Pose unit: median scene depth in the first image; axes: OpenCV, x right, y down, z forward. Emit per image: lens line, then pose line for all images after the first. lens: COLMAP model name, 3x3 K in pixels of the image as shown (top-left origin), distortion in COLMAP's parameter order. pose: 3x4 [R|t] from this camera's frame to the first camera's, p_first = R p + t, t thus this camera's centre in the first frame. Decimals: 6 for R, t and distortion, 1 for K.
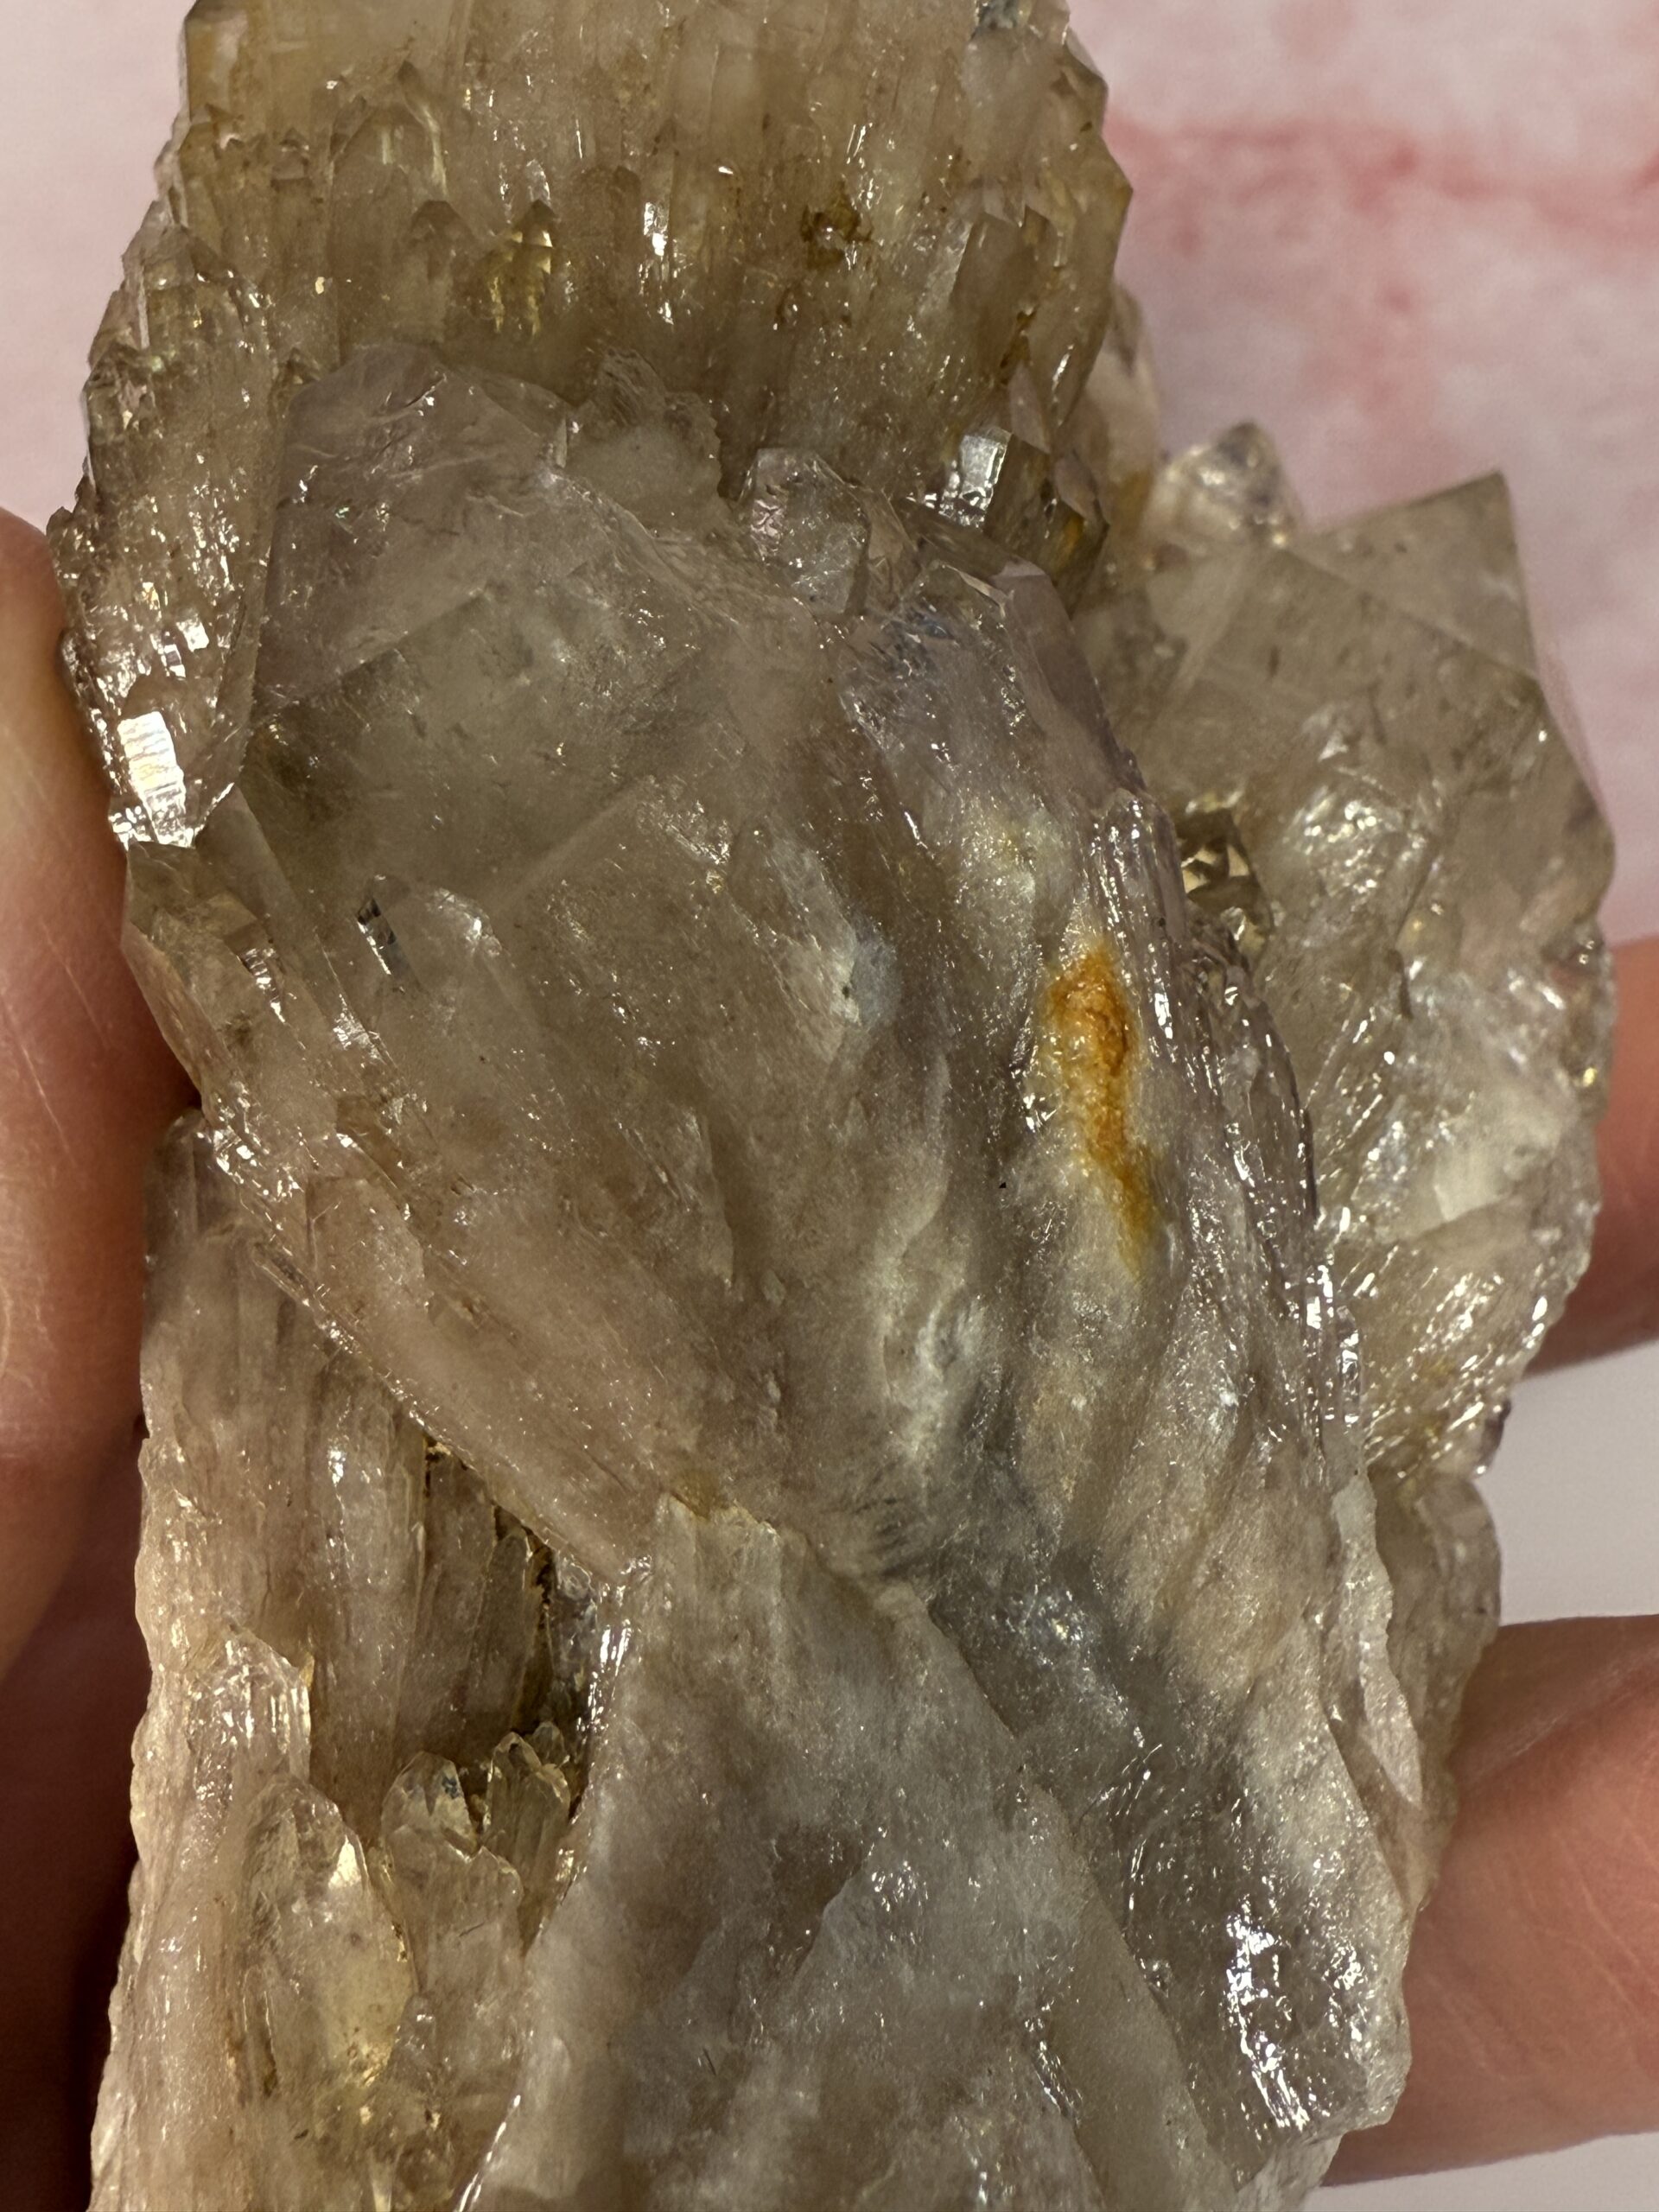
lens RADIAL K [[2562.2, 0, 829.6], [0, 2562.2, 1144.0], [0, 0, 1]] dist [-0.004985, 0.005893]
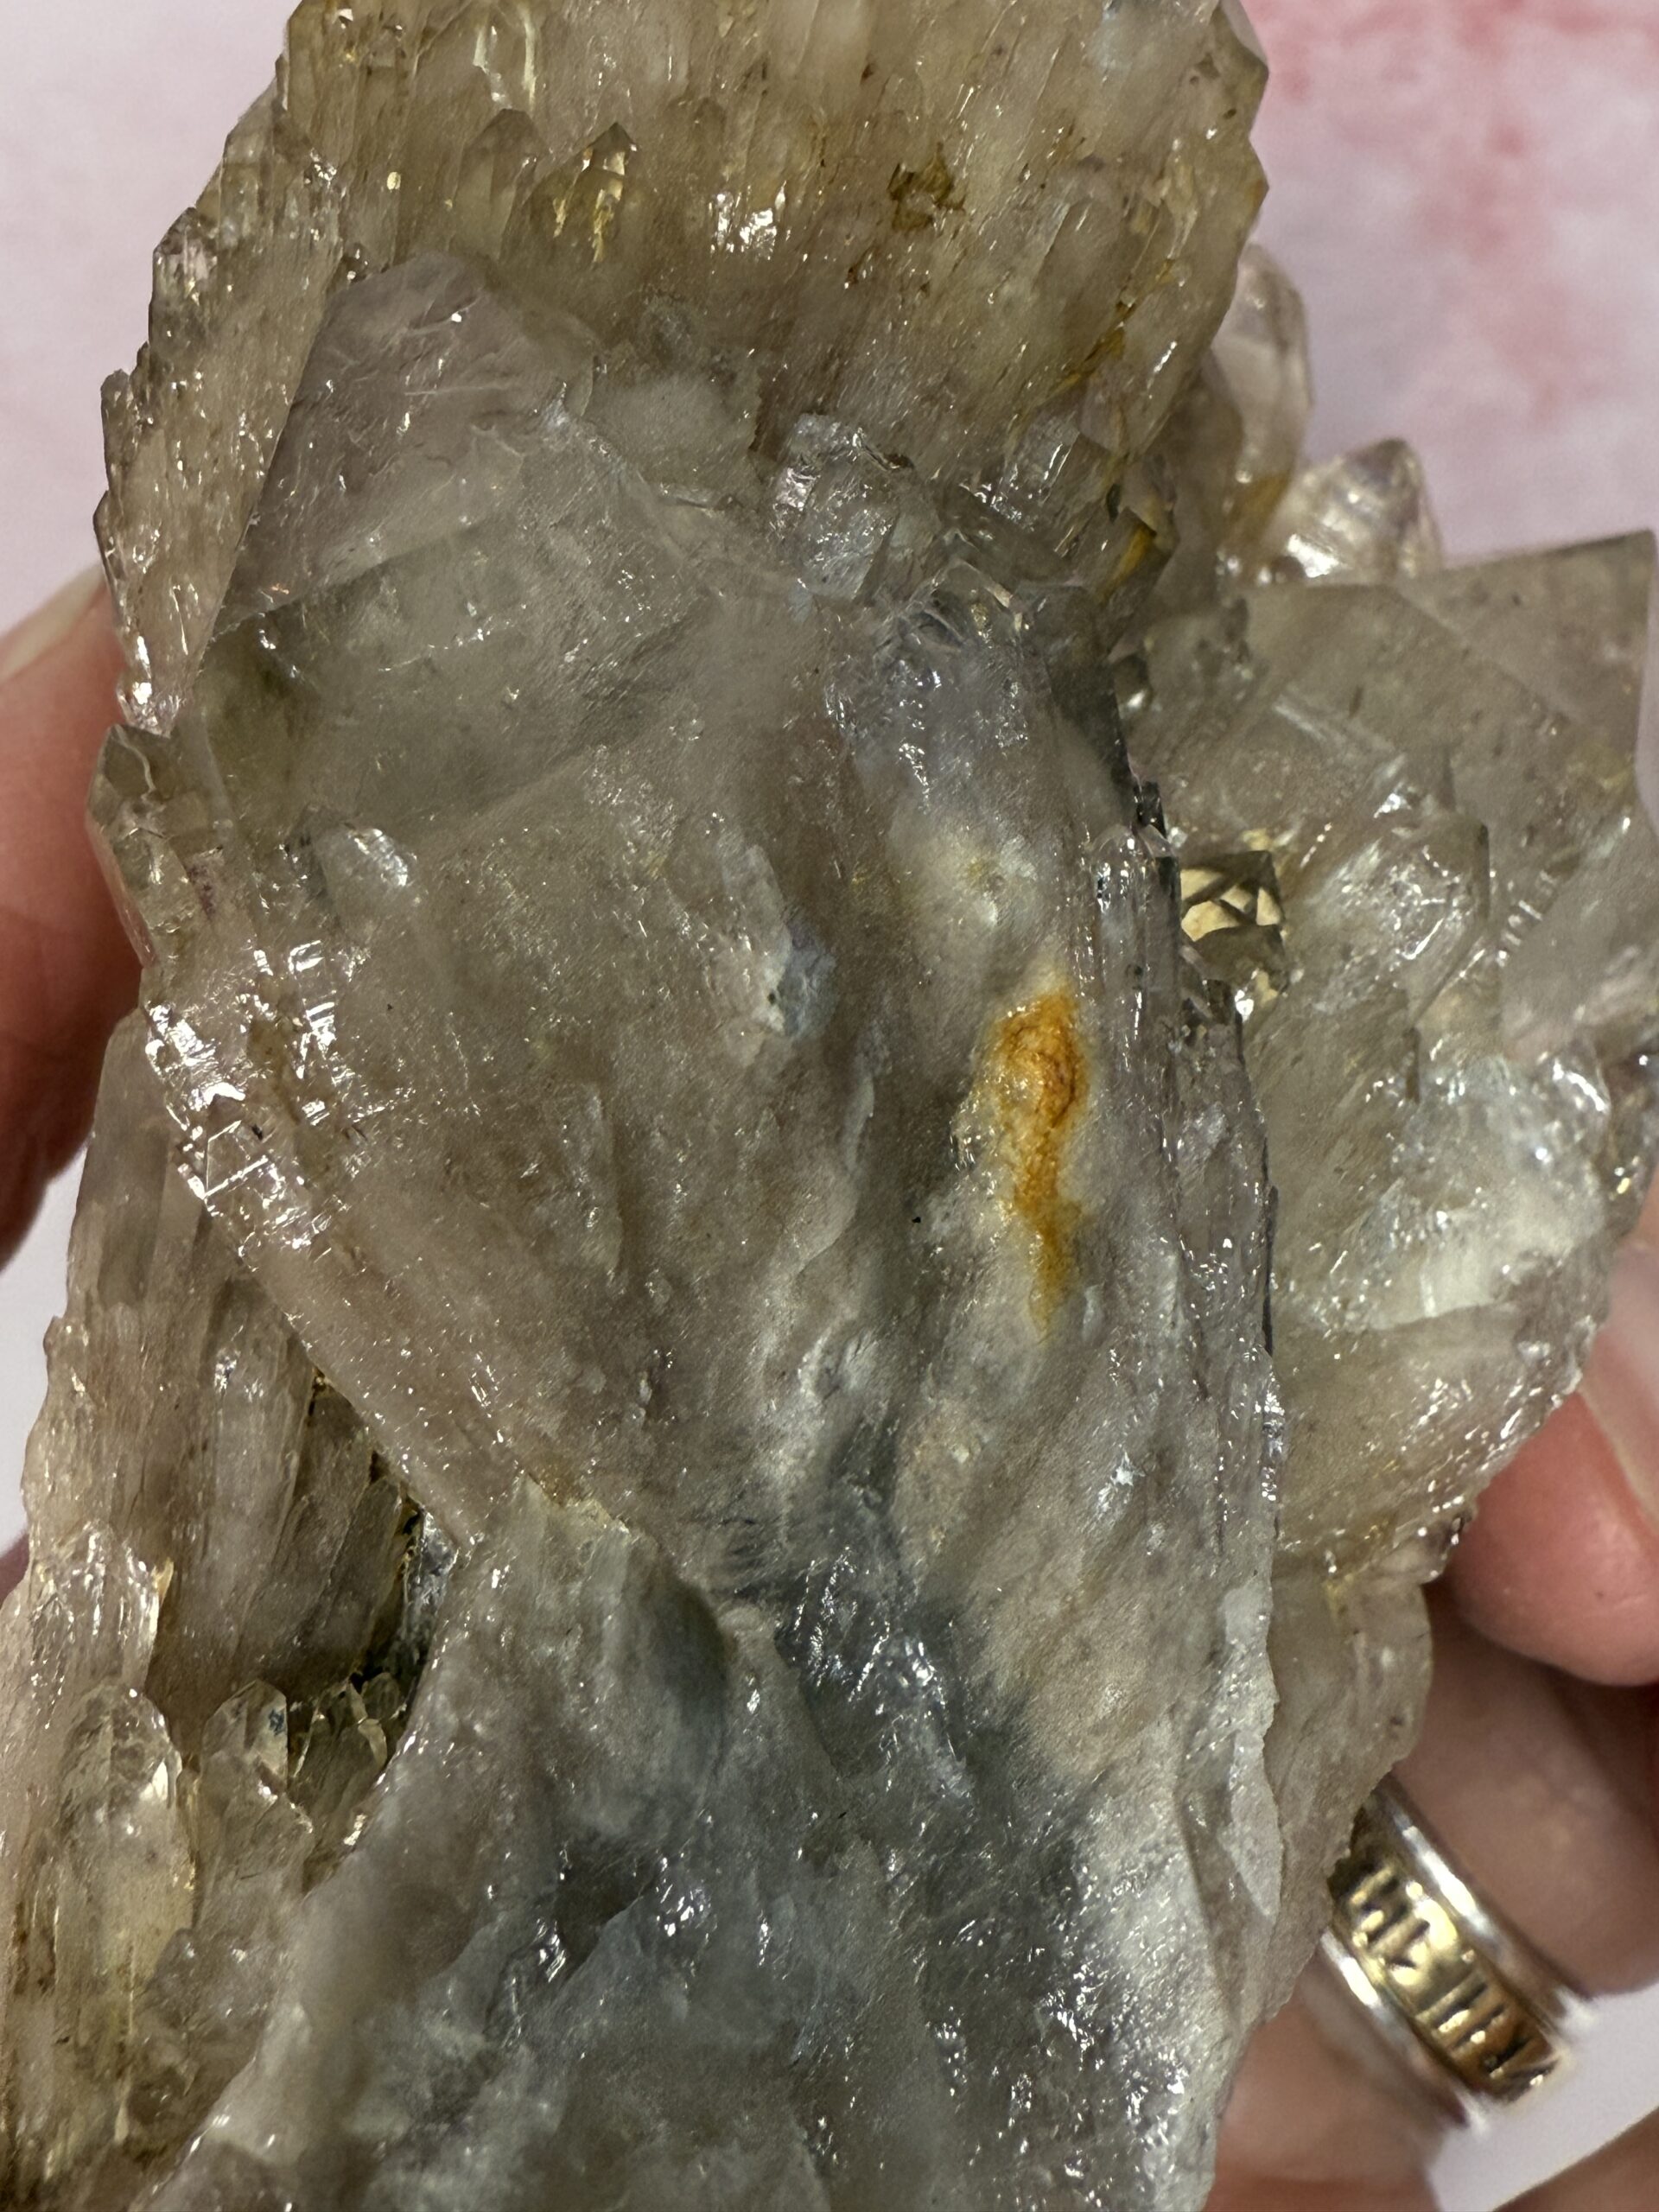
lens RADIAL K [[2524.0, 0, 829.5], [0, 2524.0, 1106.0], [0, 0, 1]] dist [-0.001400, -0.011307]
pose [[0.981962, 0.164782, -0.092723, 0.112691], [-0.161517, 0.985987, 0.041726, -0.058107], [0.098300, -0.025997, 0.994817, 0.058940]]
